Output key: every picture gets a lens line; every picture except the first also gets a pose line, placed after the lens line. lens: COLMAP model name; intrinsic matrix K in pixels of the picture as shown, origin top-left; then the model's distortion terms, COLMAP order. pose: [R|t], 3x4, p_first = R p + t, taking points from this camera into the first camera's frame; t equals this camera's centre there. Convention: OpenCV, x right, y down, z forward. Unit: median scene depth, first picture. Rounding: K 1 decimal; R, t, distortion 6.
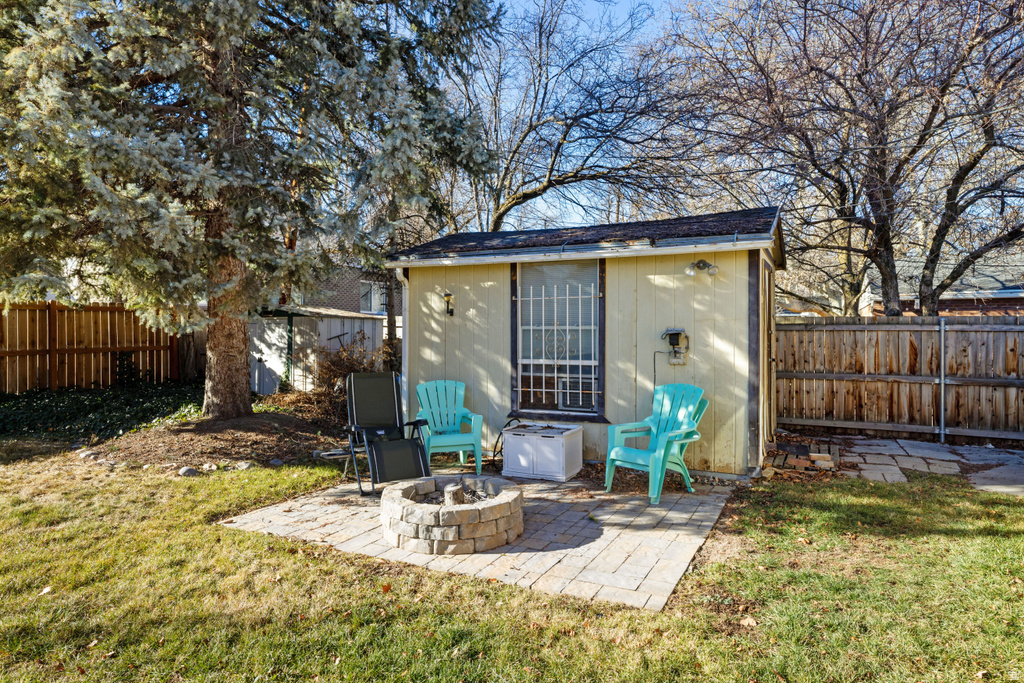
lens RADIAL K [[622.1, 0, 511.2], [0, 622.1, 340.1], [0, 0, 1]] dist [0.001114, -0.000030]
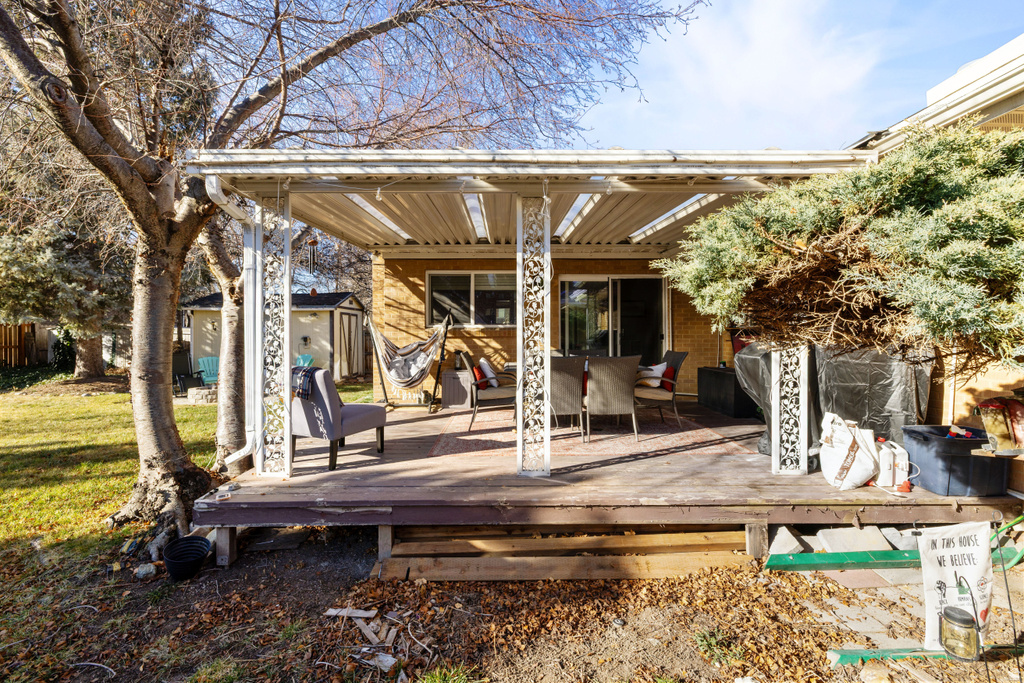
lens RADIAL K [[453.9, 0, 515.0], [0, 453.9, 341.3], [0, 0, 1]] dist [0.001653, 0.000122]
pose [[0.888854, -0.008220, 0.458117, 0.153462], [0.009137, 0.999958, 0.000215, 0.015077], [-0.458100, 0.003995, 0.888892, -1.306875]]
